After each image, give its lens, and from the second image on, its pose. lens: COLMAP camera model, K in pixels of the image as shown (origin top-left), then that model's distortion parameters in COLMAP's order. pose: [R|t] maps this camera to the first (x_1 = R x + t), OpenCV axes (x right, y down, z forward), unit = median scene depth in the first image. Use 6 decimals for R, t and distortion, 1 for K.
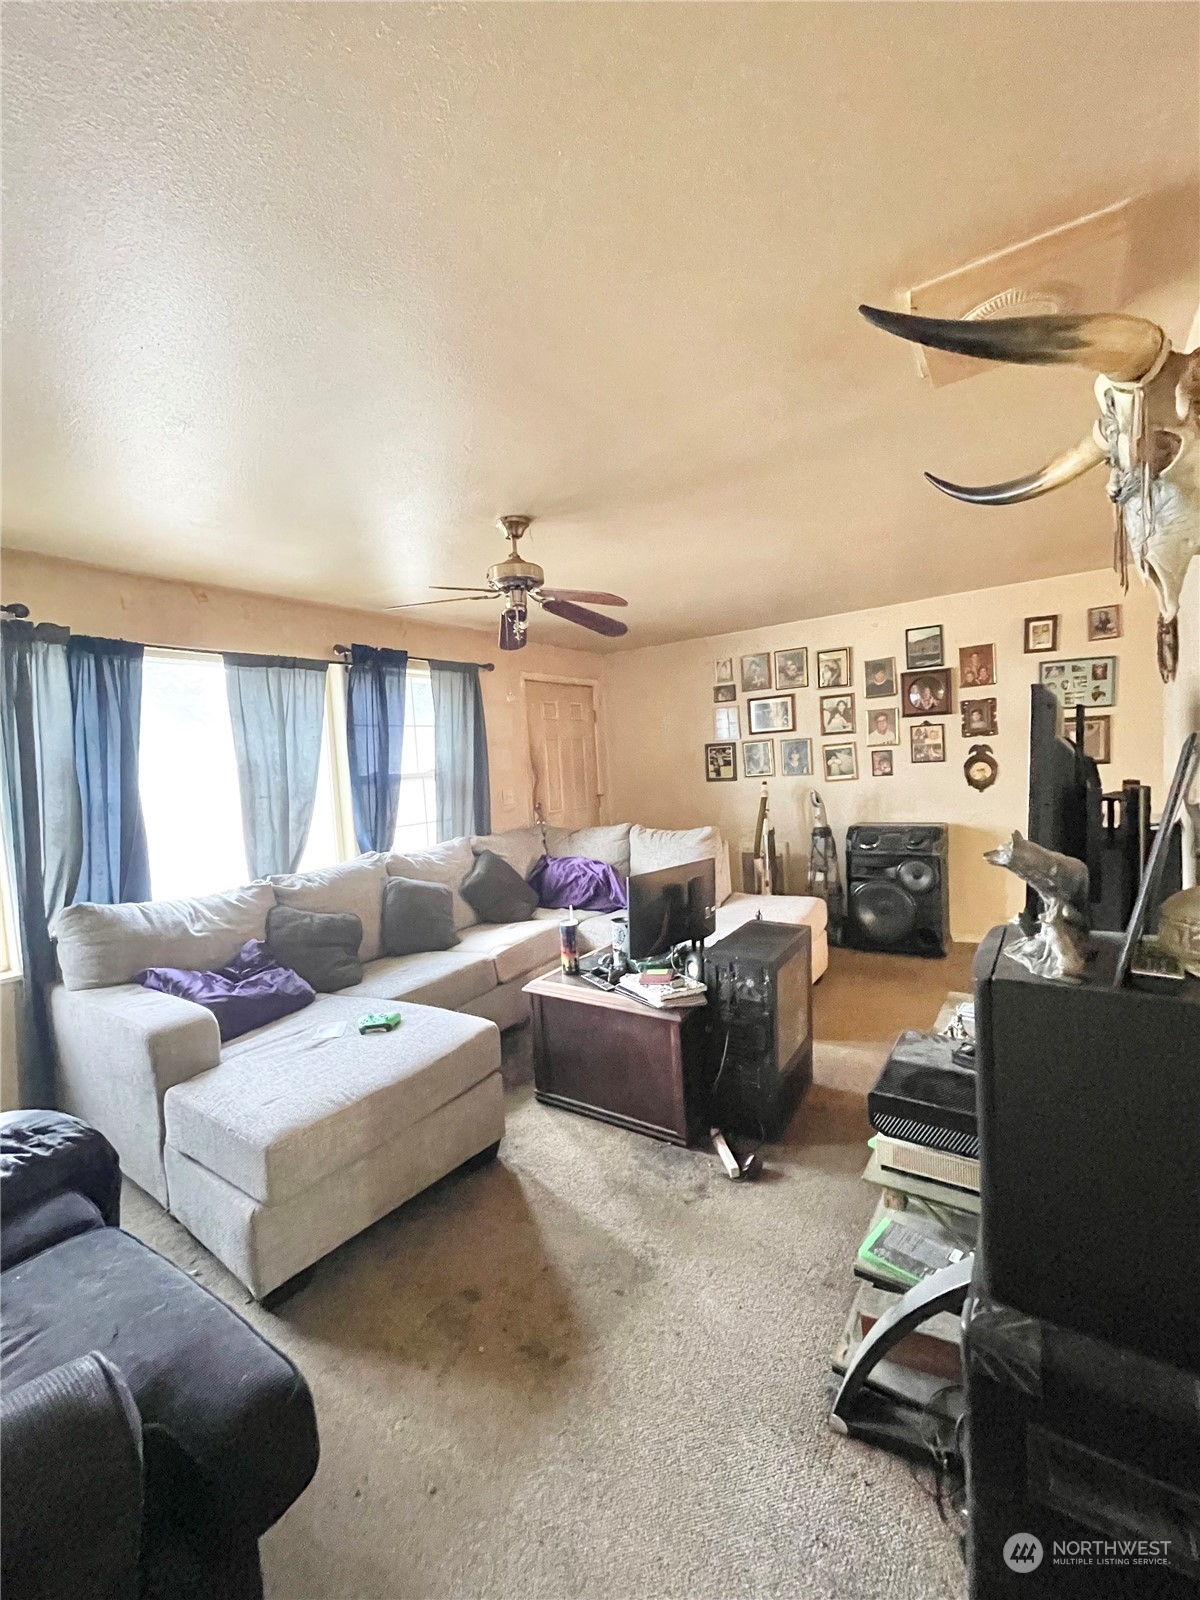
lens RADIAL K [[659.0, 0, 590.9], [0, 659.0, 800.5], [0, 0, 1]] dist [-0.005108, 0.000784]
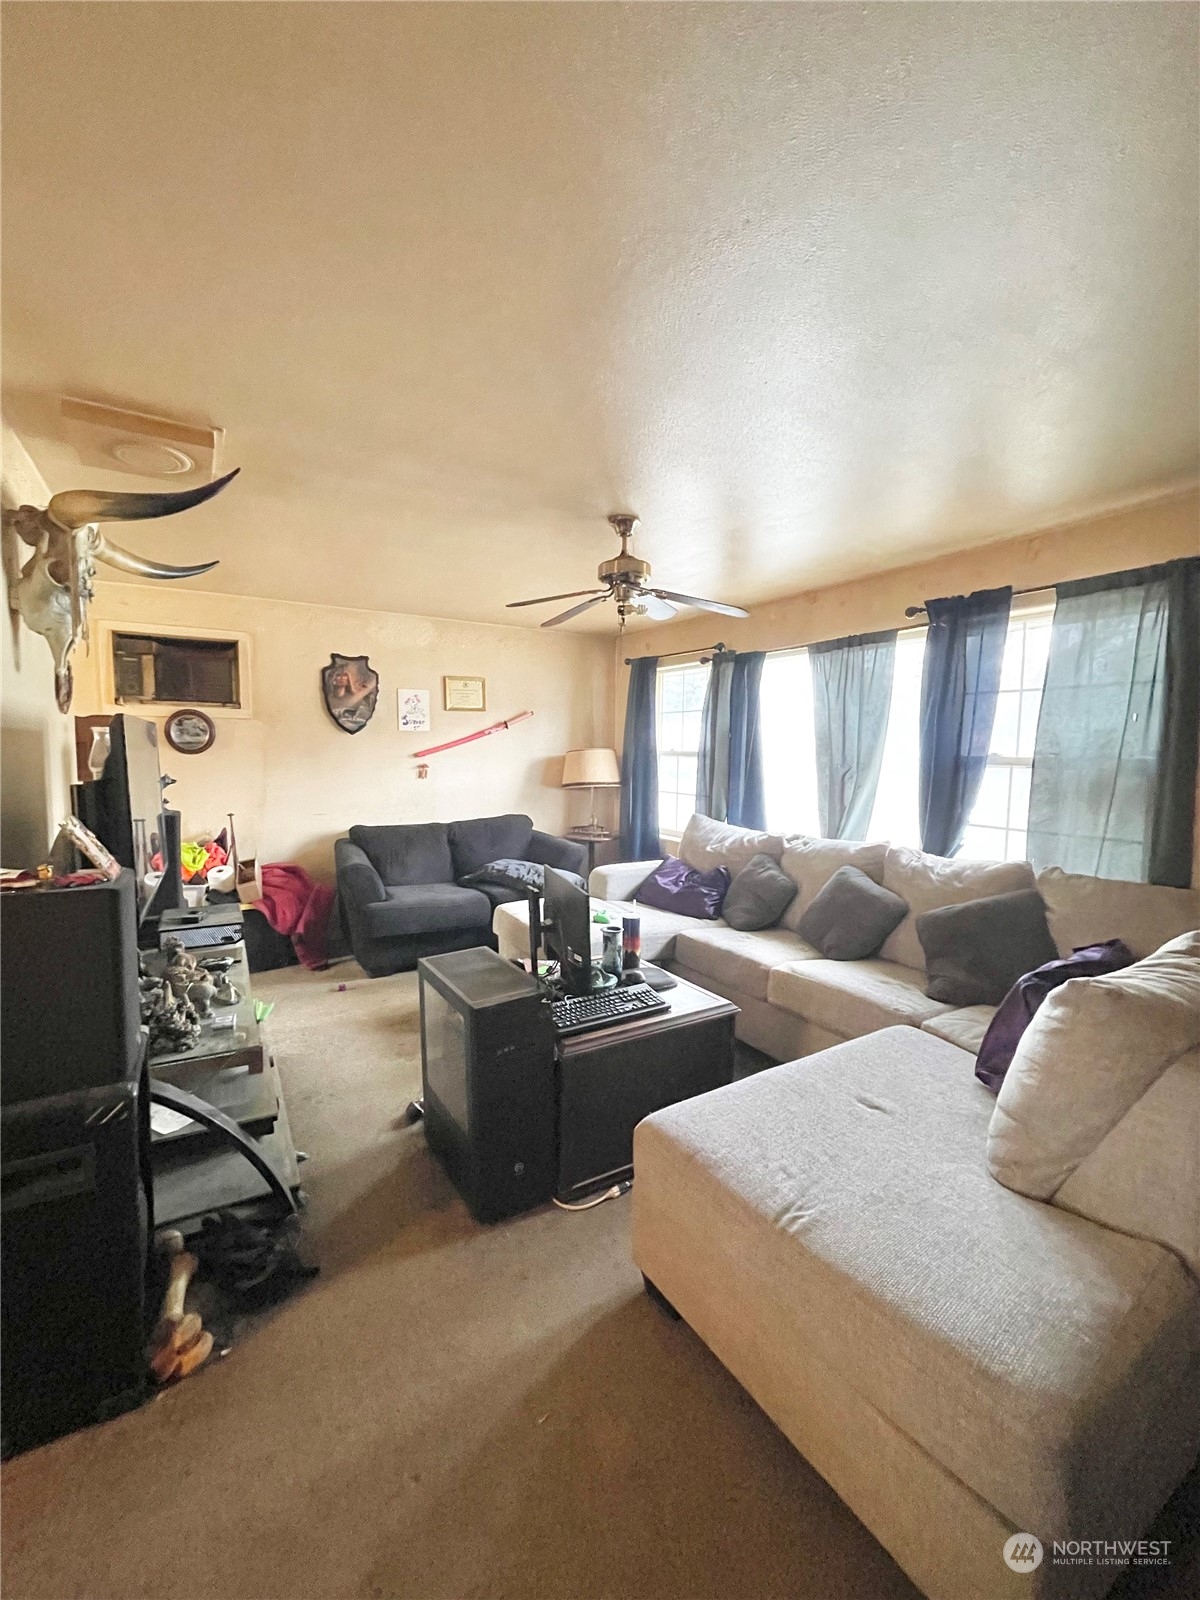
lens RADIAL K [[659.0, 0, 590.9], [0, 659.0, 800.5], [0, 0, 1]] dist [-0.005108, 0.000784]
pose [[-0.423802, 0.127741, -0.896702, 0.689760], [-0.043877, 0.985947, 0.161192, -0.111311], [0.904691, 0.107658, -0.412242, 1.088232]]
